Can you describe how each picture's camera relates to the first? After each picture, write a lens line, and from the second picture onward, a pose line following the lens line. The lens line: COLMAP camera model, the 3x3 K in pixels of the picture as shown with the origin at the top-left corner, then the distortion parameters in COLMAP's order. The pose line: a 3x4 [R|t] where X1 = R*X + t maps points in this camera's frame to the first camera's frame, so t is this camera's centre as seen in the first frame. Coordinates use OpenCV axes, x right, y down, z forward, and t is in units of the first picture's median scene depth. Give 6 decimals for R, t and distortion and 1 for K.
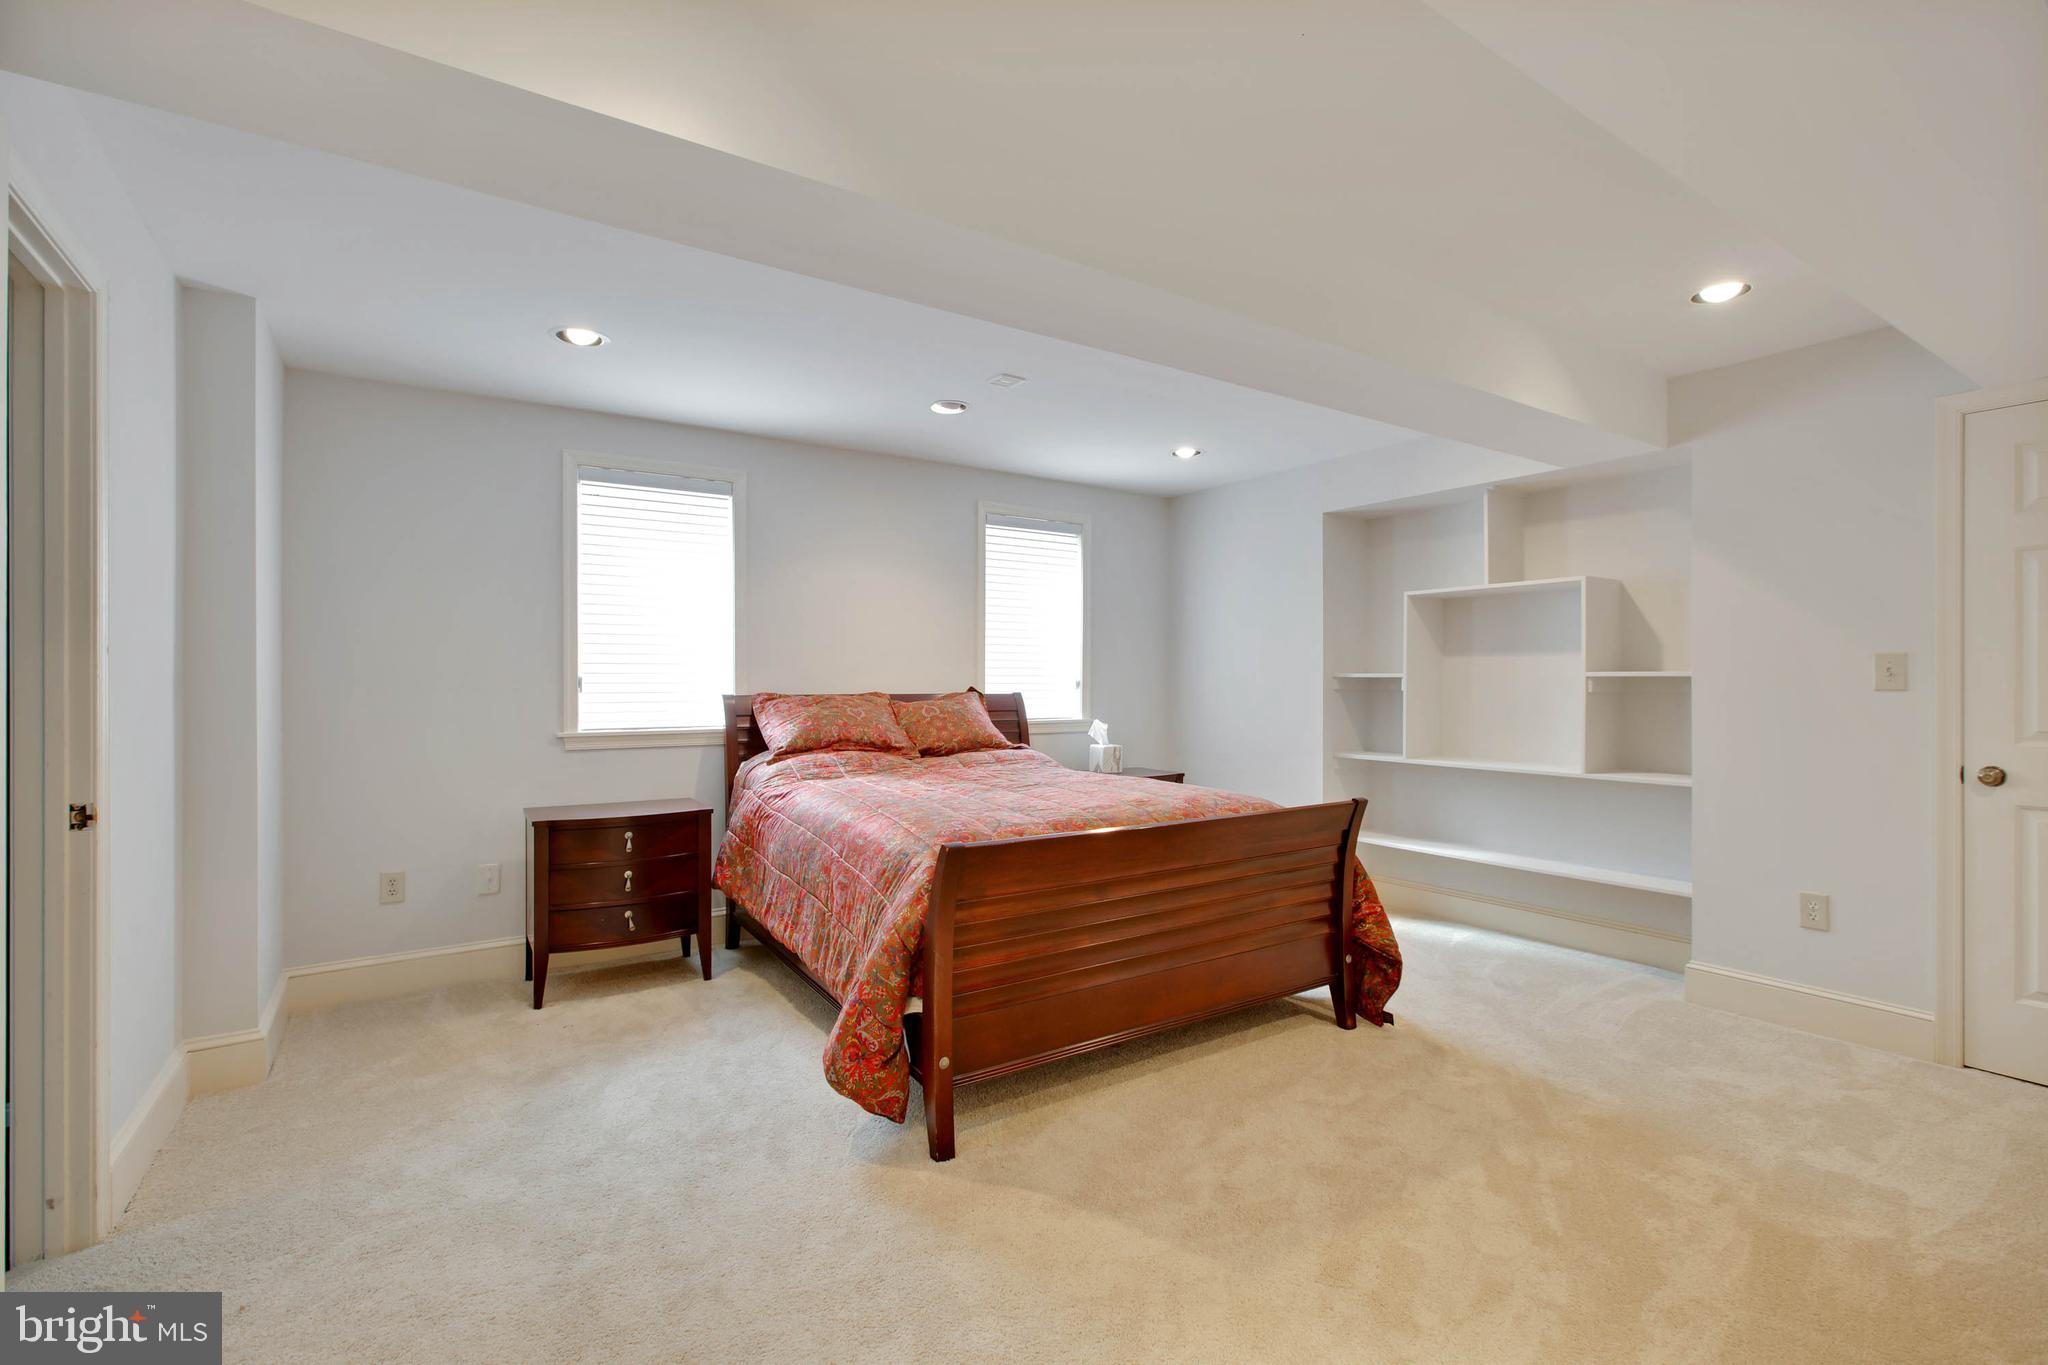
lens RADIAL K [[934.4, 0, 999.3], [0, 934.4, 680.9], [0, 0, 1]] dist [-0.005313, -0.000667]
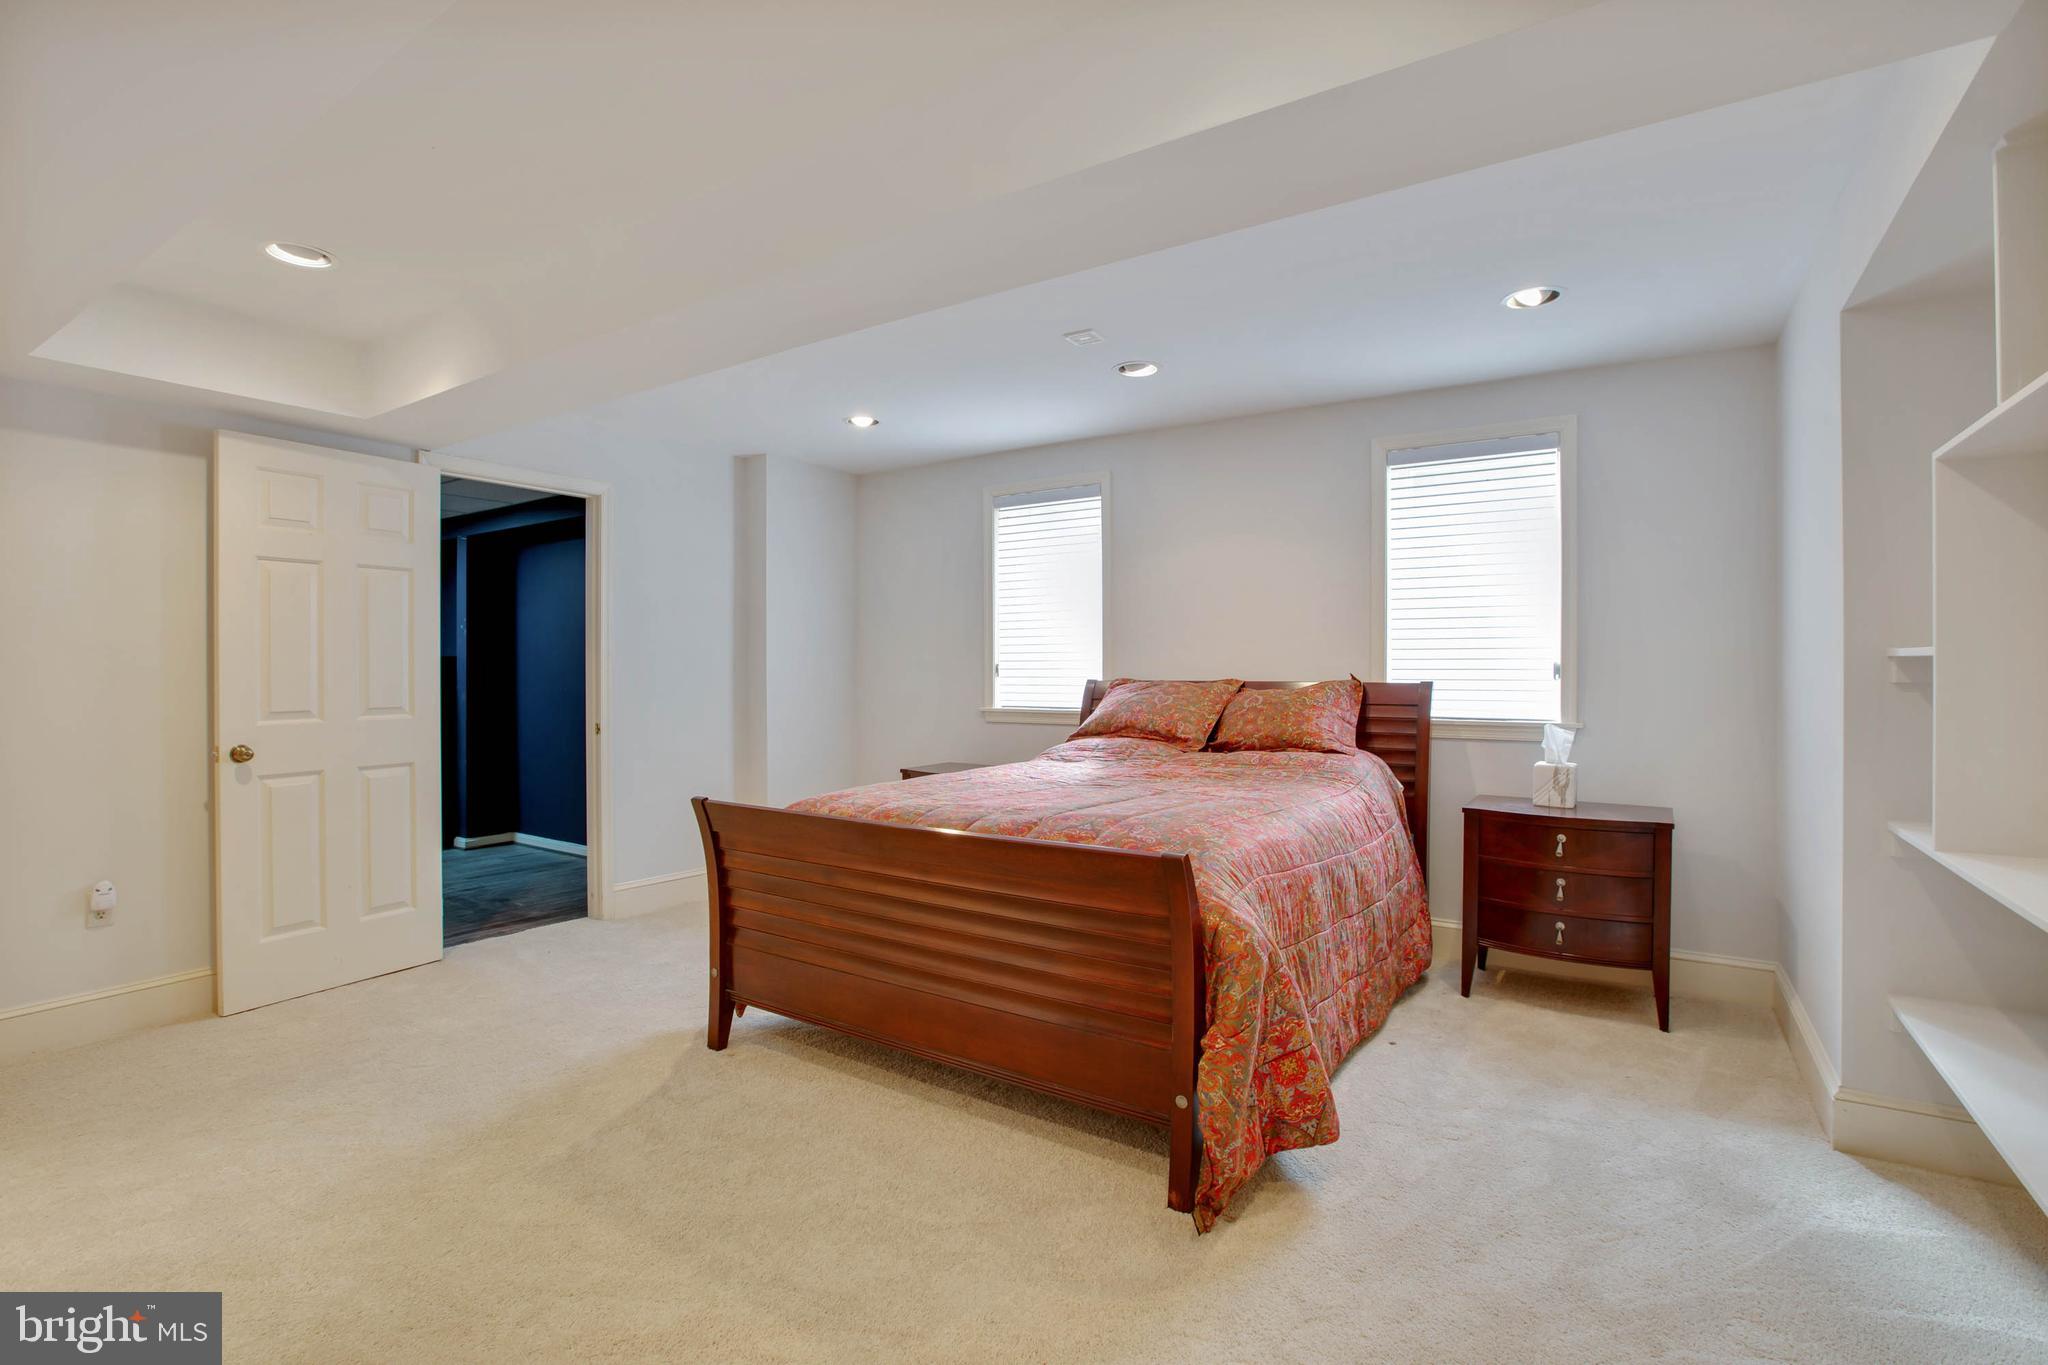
lens RADIAL K [[934.4, 0, 994.2], [0, 934.4, 674.9], [0, 0, 1]] dist [-0.005313, -0.000667]
pose [[0.391192, 0.006381, -0.920287, 0.652486], [0.002516, 0.999965, 0.008003, 0.000205], [0.920305, -0.005446, 0.391163, 0.452960]]
